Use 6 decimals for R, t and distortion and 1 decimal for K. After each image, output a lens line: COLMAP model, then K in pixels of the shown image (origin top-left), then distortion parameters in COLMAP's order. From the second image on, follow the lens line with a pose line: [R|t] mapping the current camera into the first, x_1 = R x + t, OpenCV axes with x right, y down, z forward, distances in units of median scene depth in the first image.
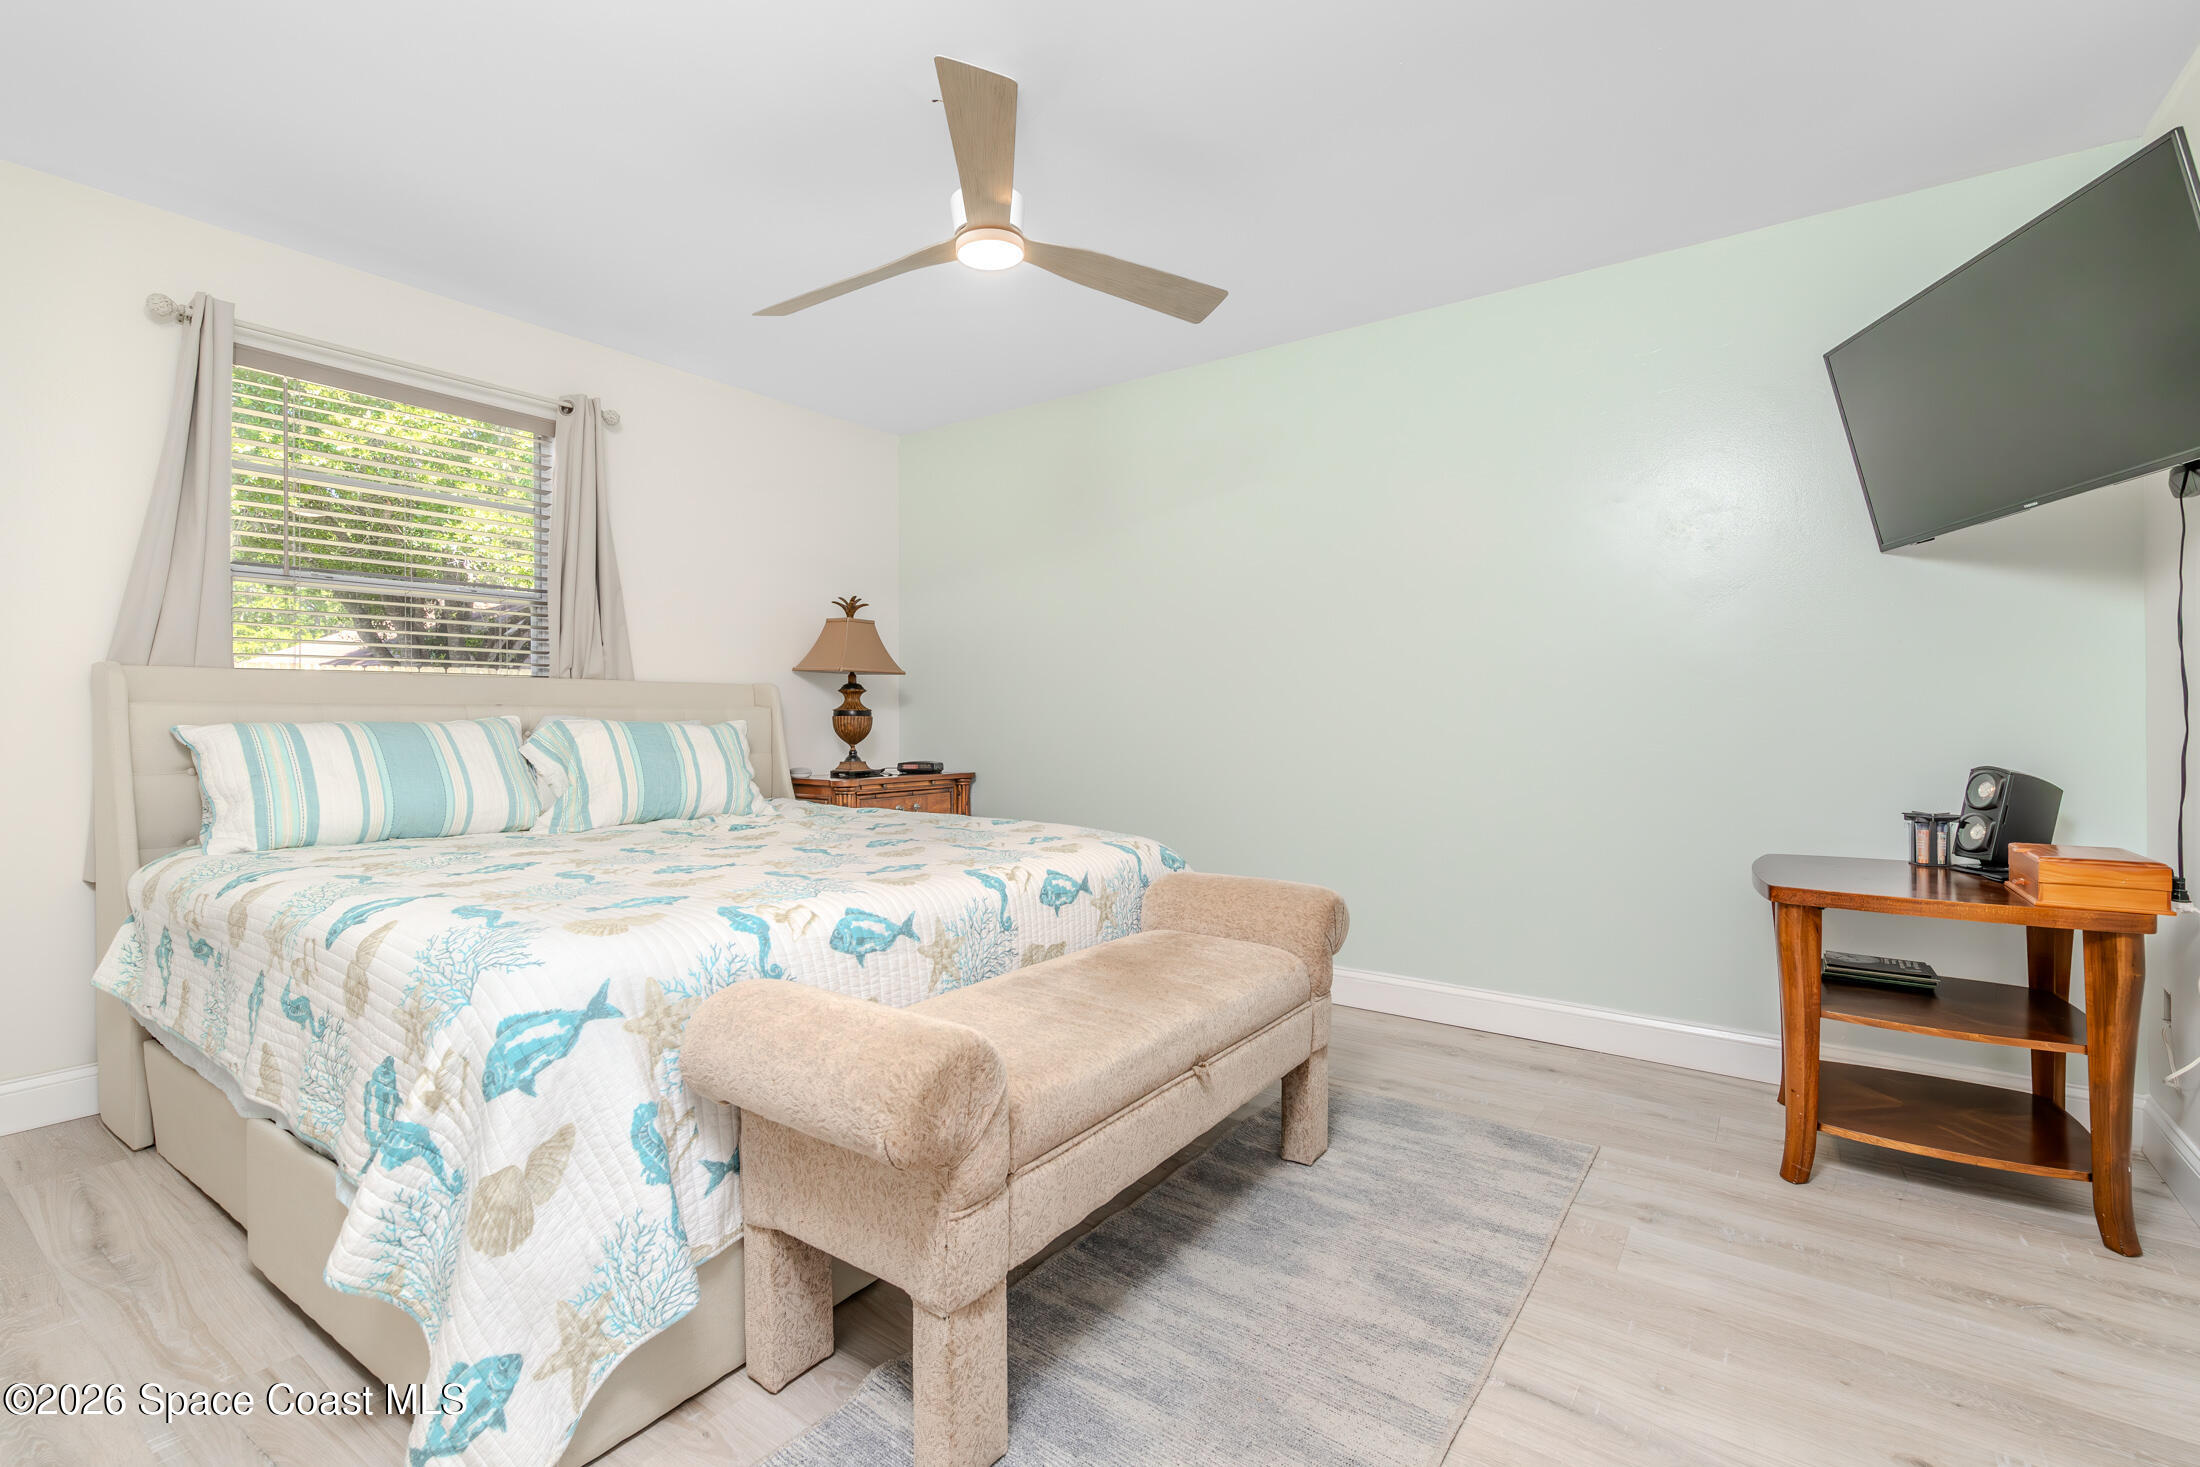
lens RADIAL K [[978.2, 0, 1093.7], [0, 978.2, 723.9], [0, 0, 1]] dist [0.004089, -0.002304]
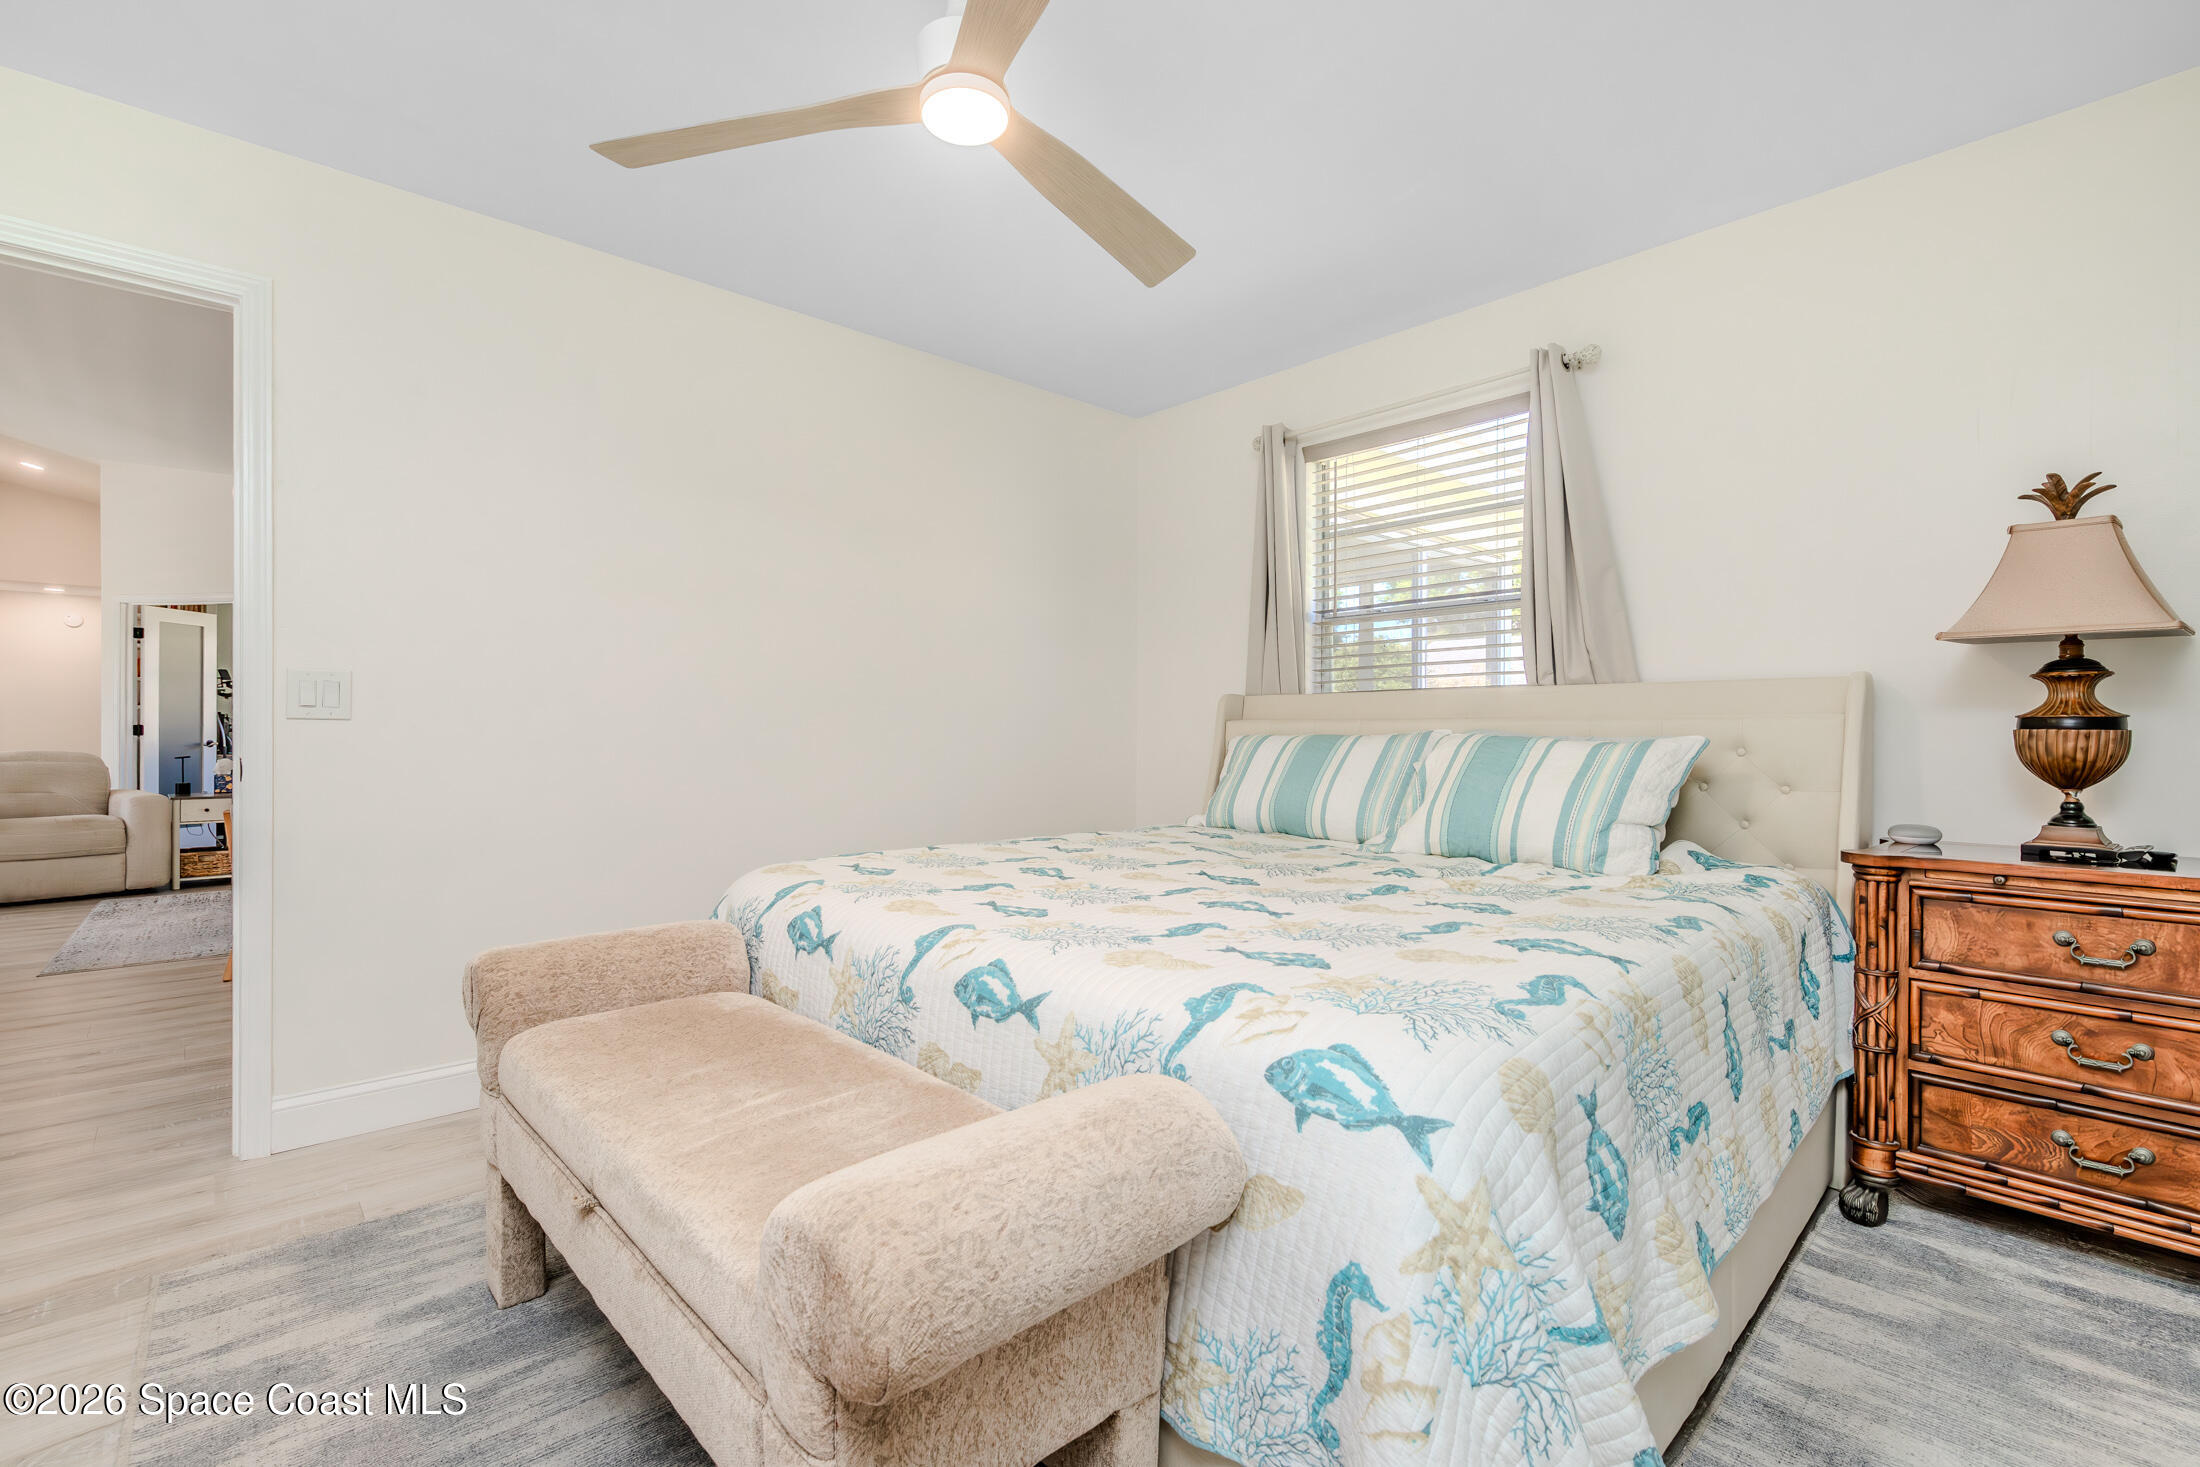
lens RADIAL K [[978.2, 0, 1086.0], [0, 978.2, 741.9], [0, 0, 1]] dist [0.004089, -0.002304]
pose [[-0.211784, 0.008508, -0.977279, 0.388519], [-0.009274, 0.999900, 0.010714, -0.003361], [0.977273, 0.011332, -0.211684, 0.802872]]
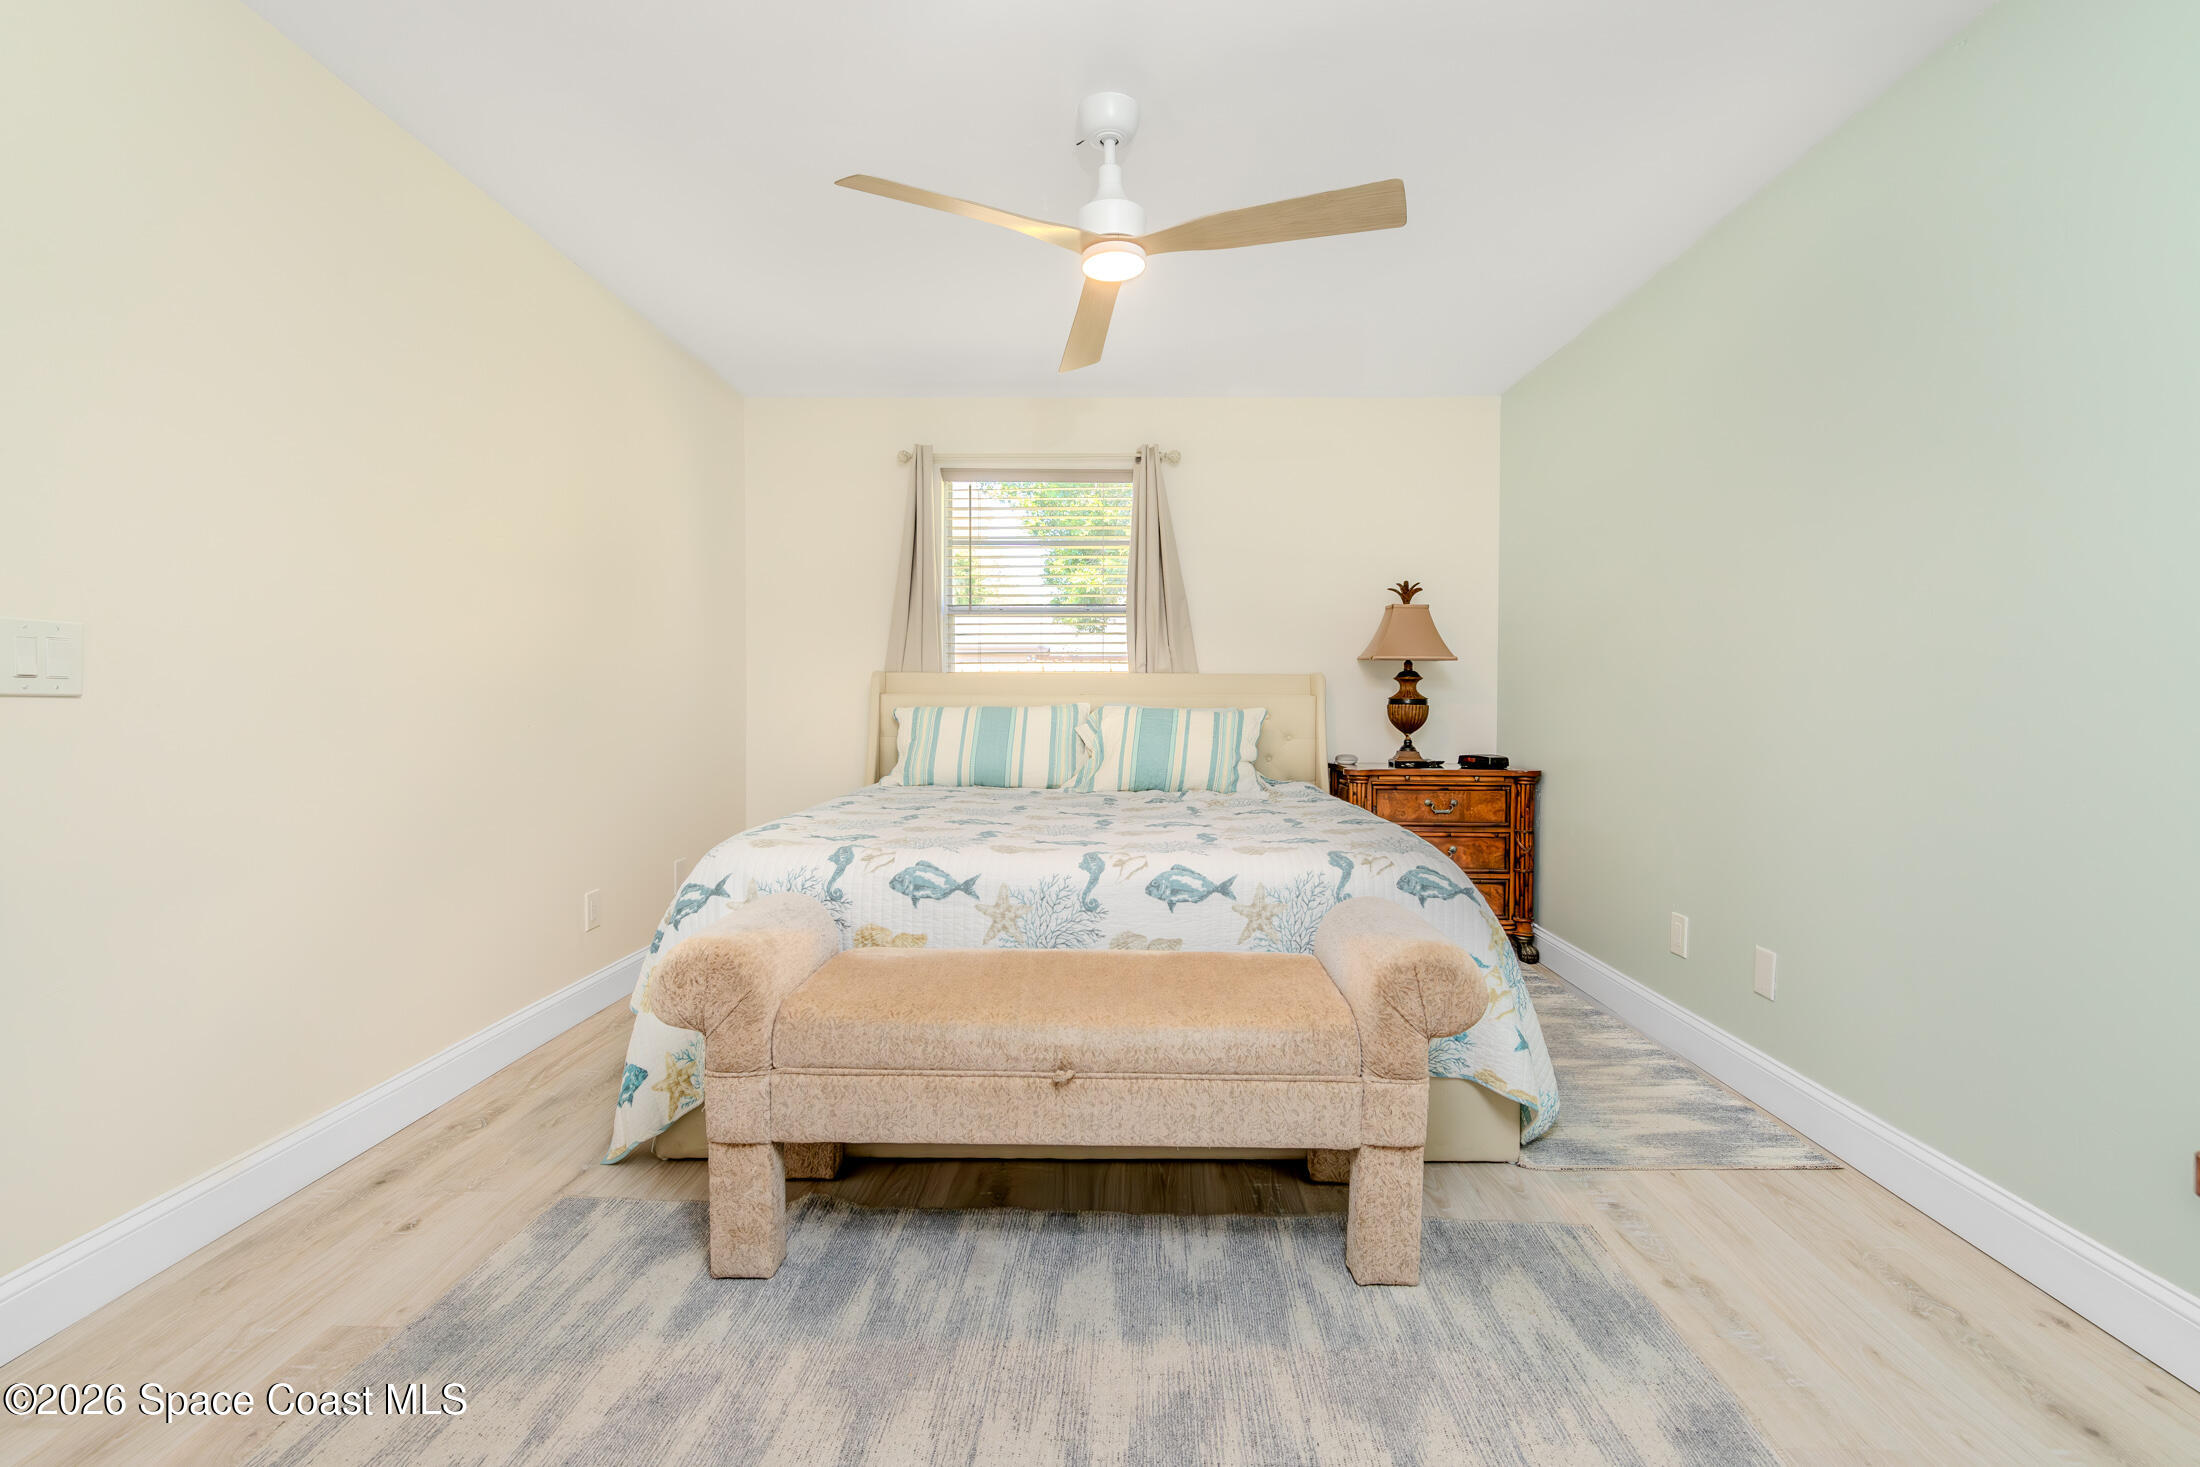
lens RADIAL K [[978.2, 0, 1108.2], [0, 978.2, 726.8], [0, 0, 1]] dist [0.004089, -0.002304]
pose [[0.568083, 0.028608, -0.822474, 0.483434], [-0.011386, 0.999573, 0.026904, -0.011070], [0.822892, -0.005919, 0.568166, 0.253194]]
